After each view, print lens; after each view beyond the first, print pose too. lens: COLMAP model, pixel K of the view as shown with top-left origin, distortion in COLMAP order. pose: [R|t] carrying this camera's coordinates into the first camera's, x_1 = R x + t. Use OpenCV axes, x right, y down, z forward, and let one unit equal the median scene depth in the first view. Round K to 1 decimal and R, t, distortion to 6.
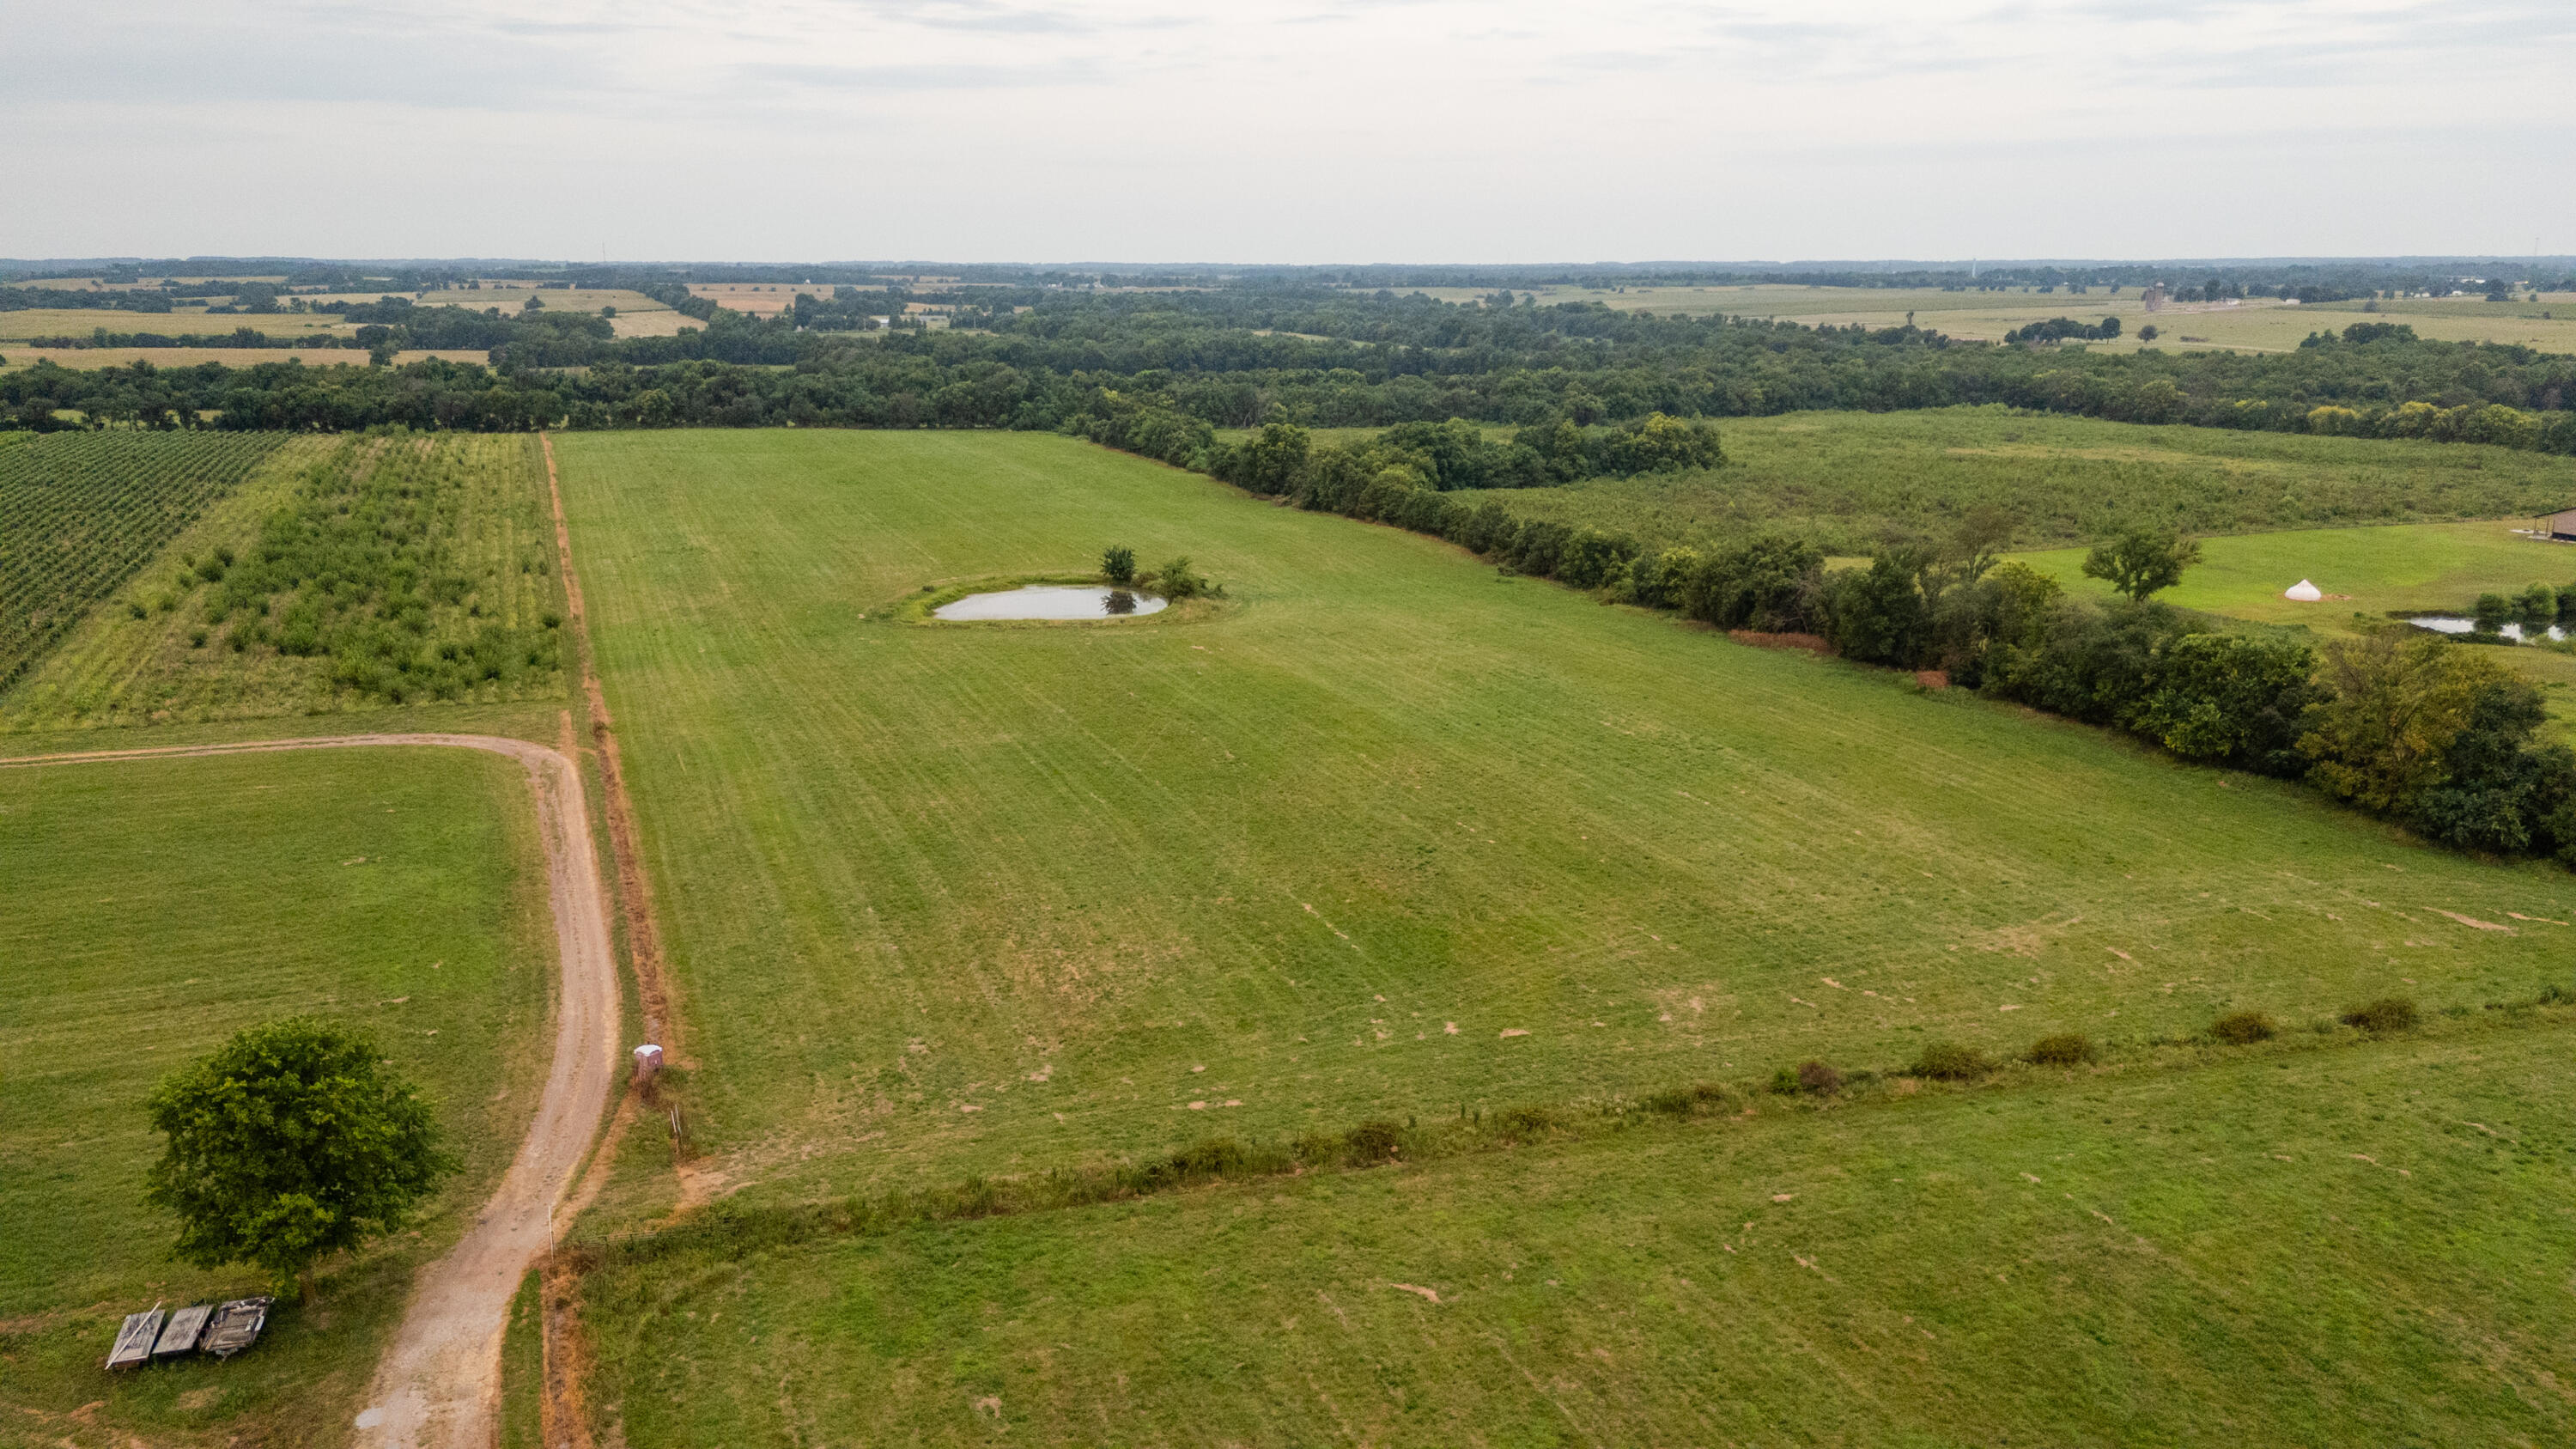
lens RADIAL K [[1899.9, 0, 1295.0], [0, 1899.9, 726.4], [0, 0, 1]] dist [0.079551, -0.079279]
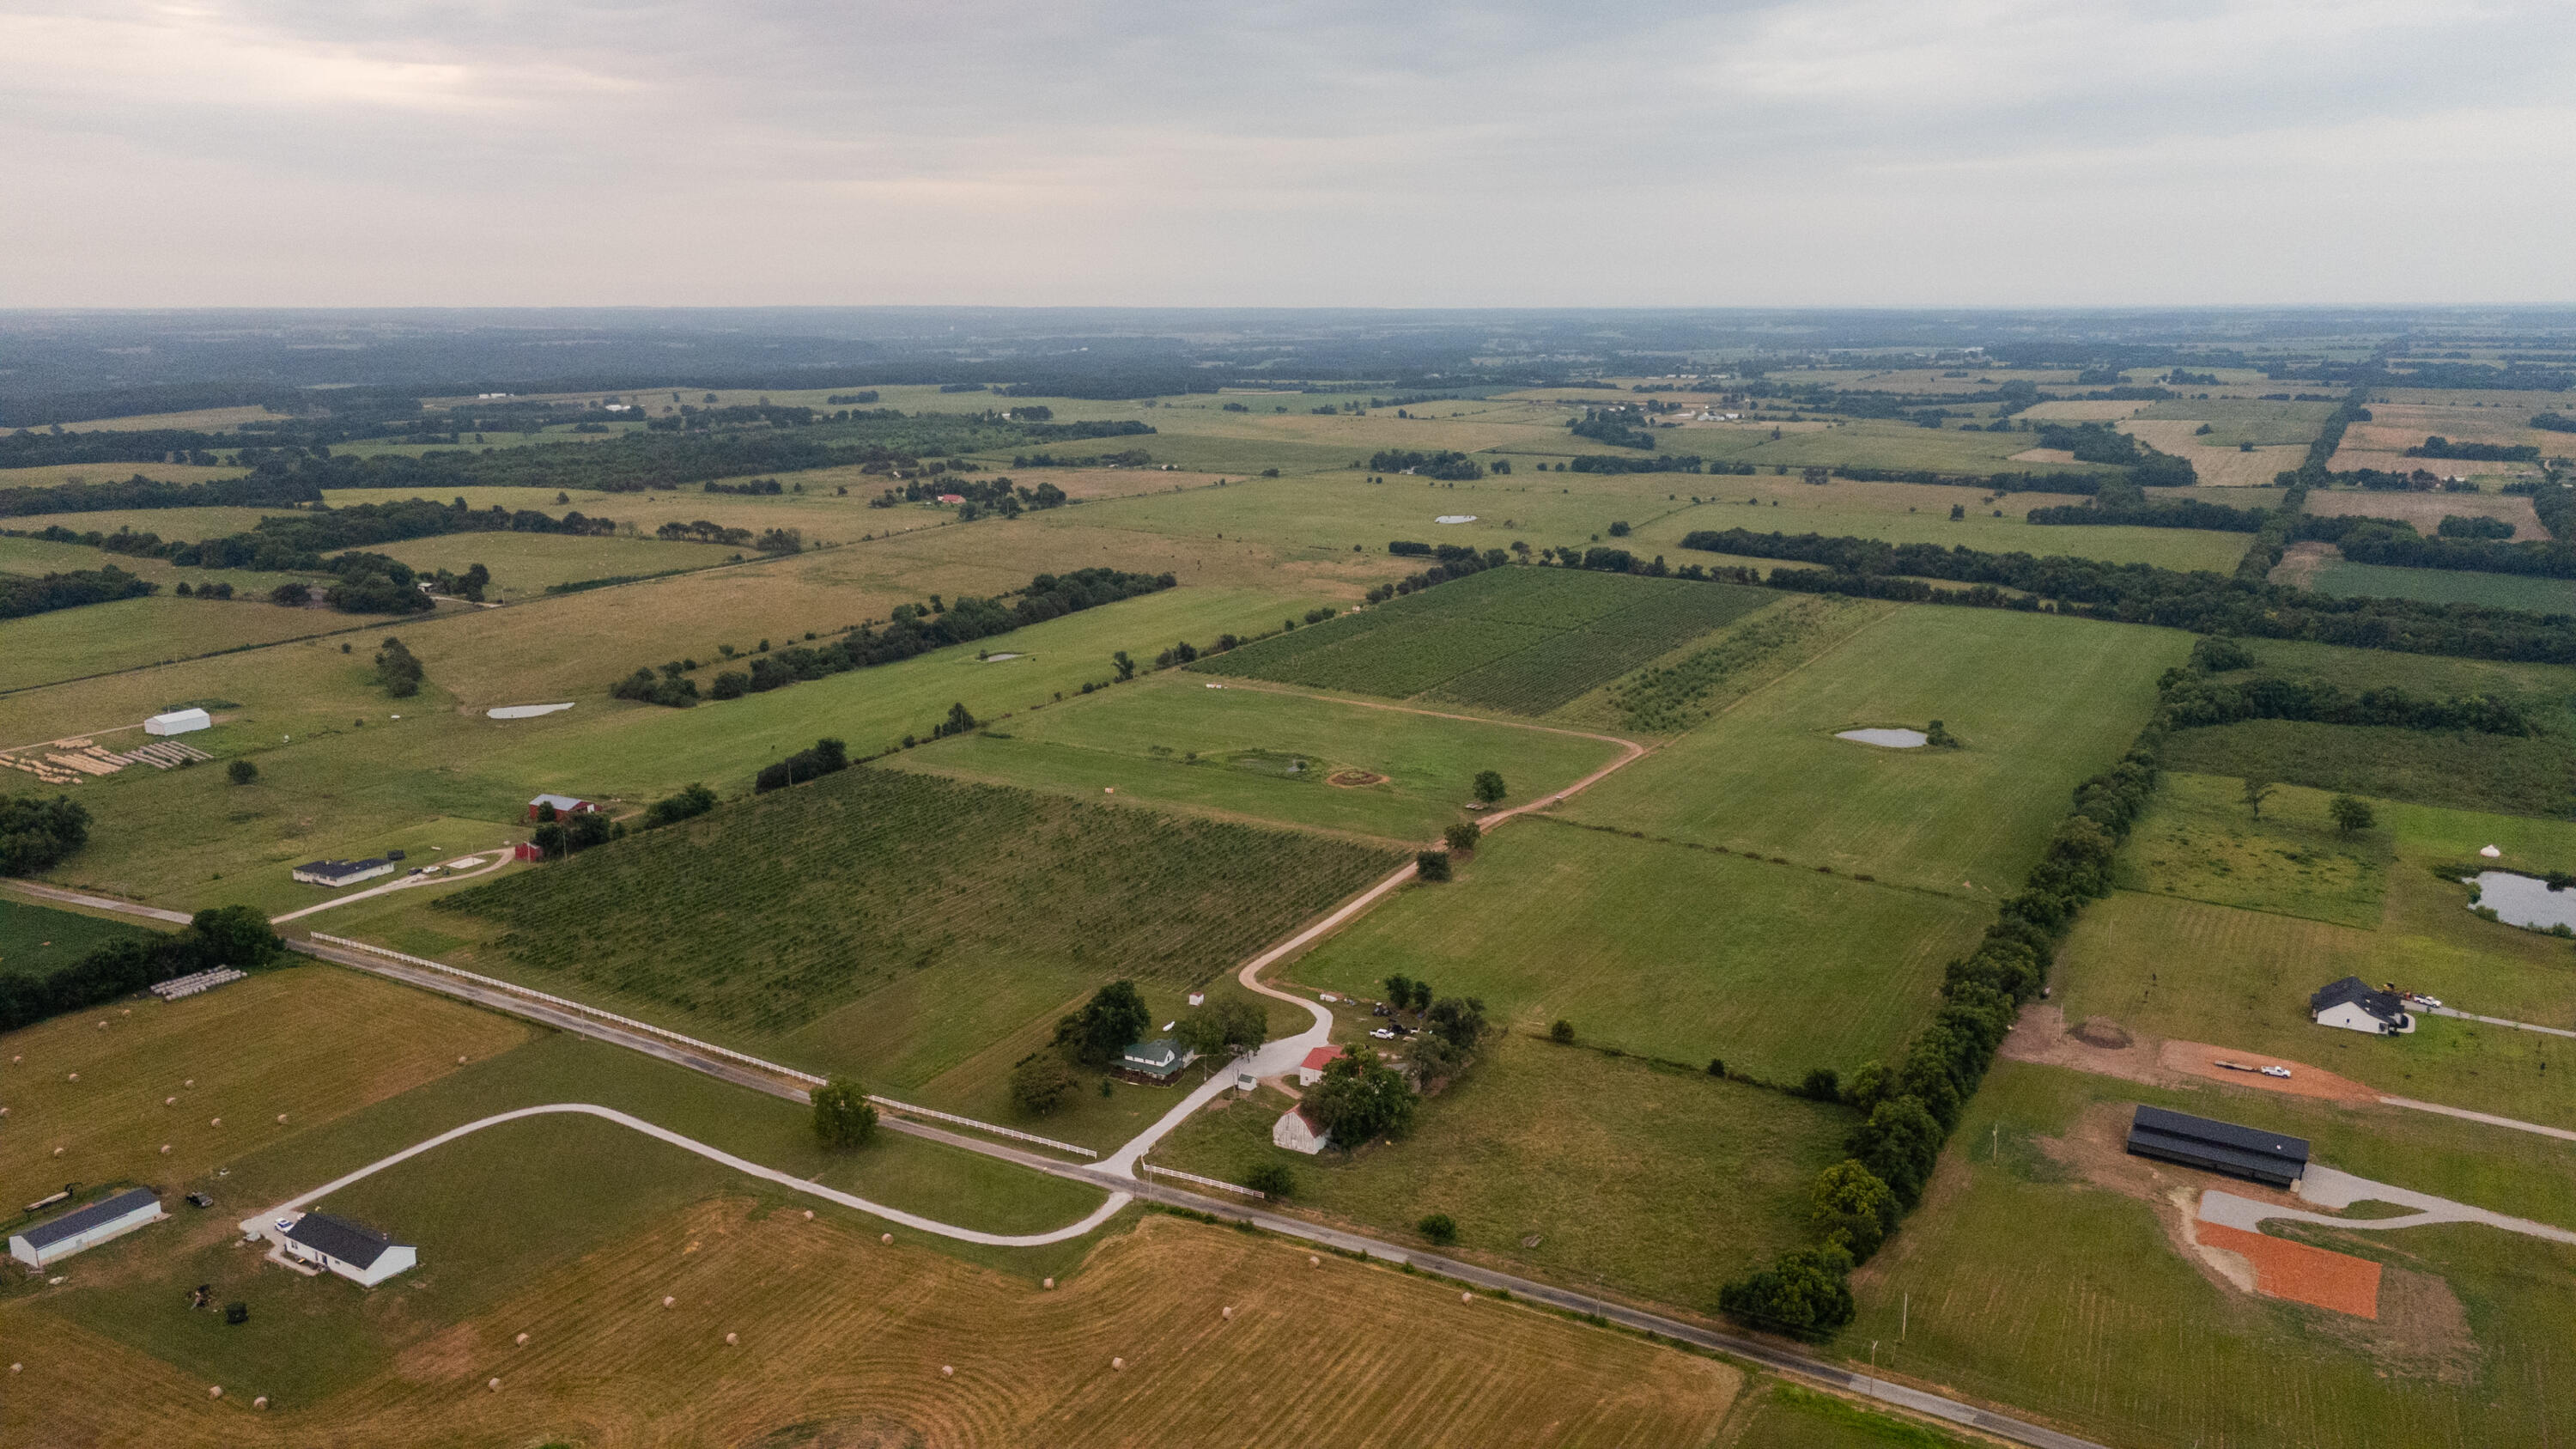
lens RADIAL K [[1899.9, 0, 1281.5], [0, 1899.9, 703.9], [0, 0, 1]] dist [0.079551, -0.079279]
pose [[0.613514, 0.167567, -0.771700, 1.295146], [-0.187058, 0.980253, 0.064138, -0.116086], [0.767209, 0.105003, 0.632744, -1.208293]]
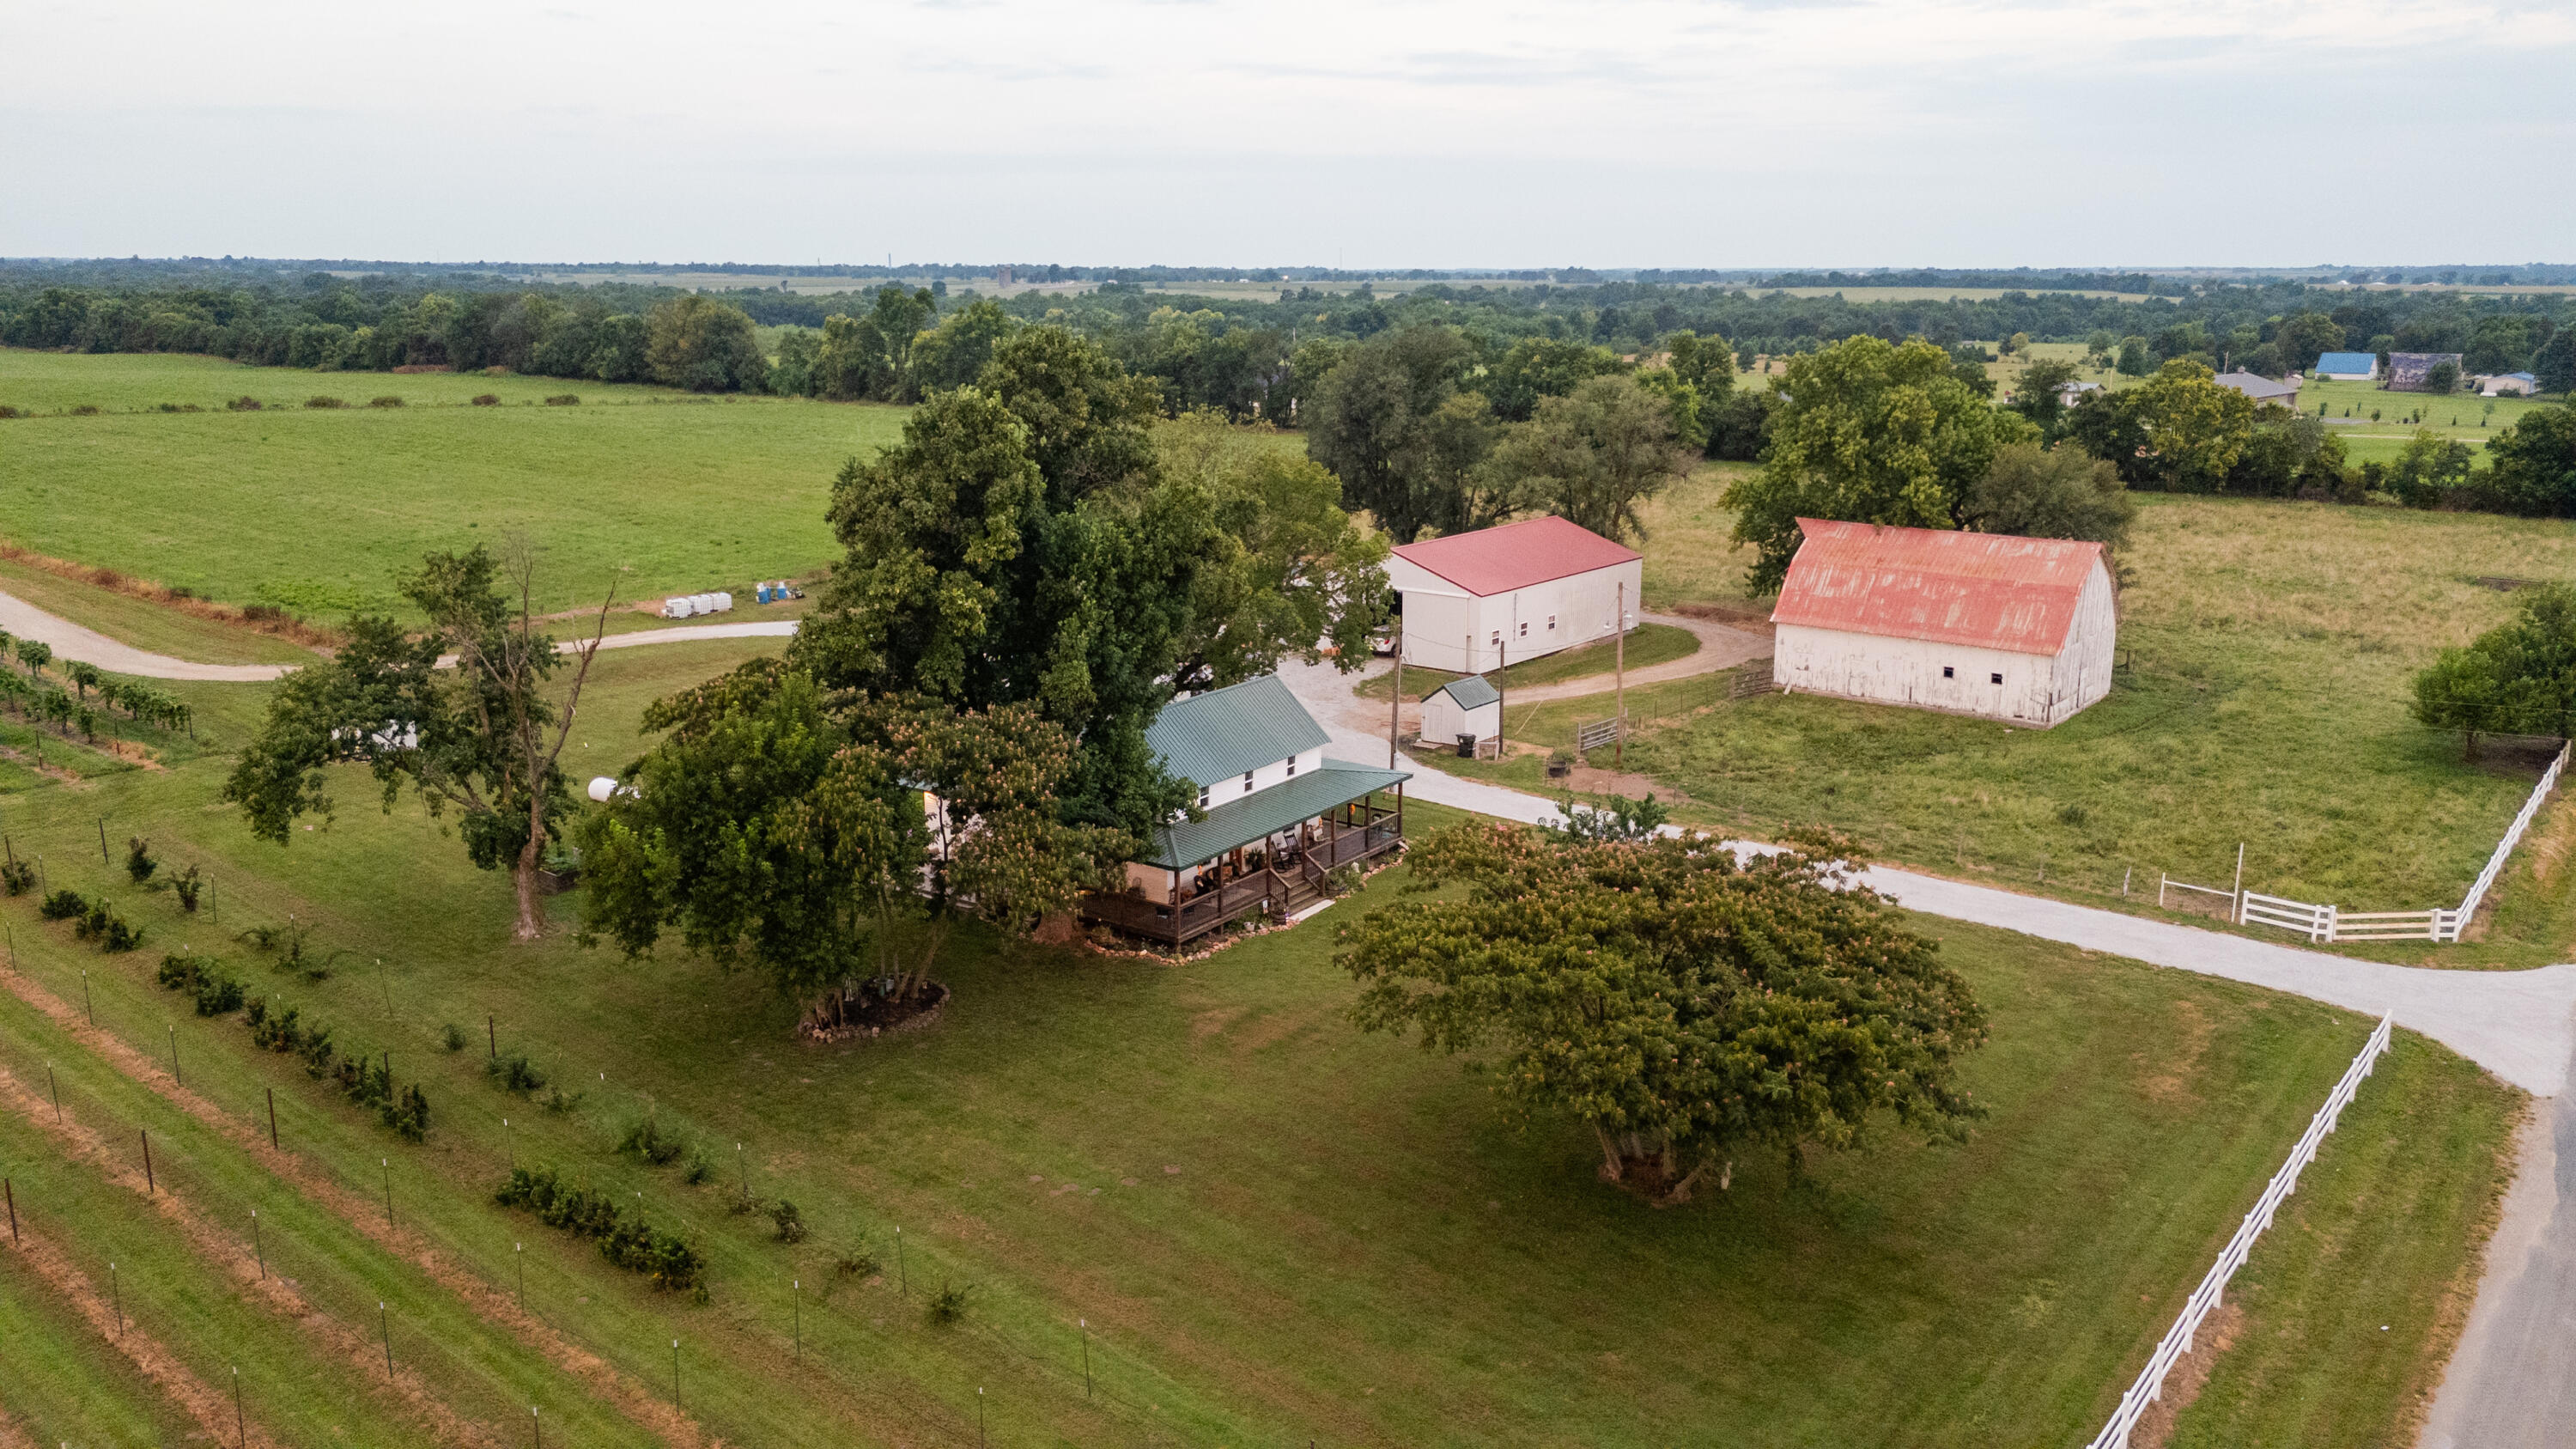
lens RADIAL K [[1899.9, 0, 1297.0], [0, 1899.9, 723.5], [0, 0, 1]] dist [0.079551, -0.079279]
pose [[0.872123, -0.109521, 0.476873, 0.083165], [0.112878, 0.993372, 0.021707, 0.240379], [-0.476089, 0.034897, 0.878704, -0.578525]]
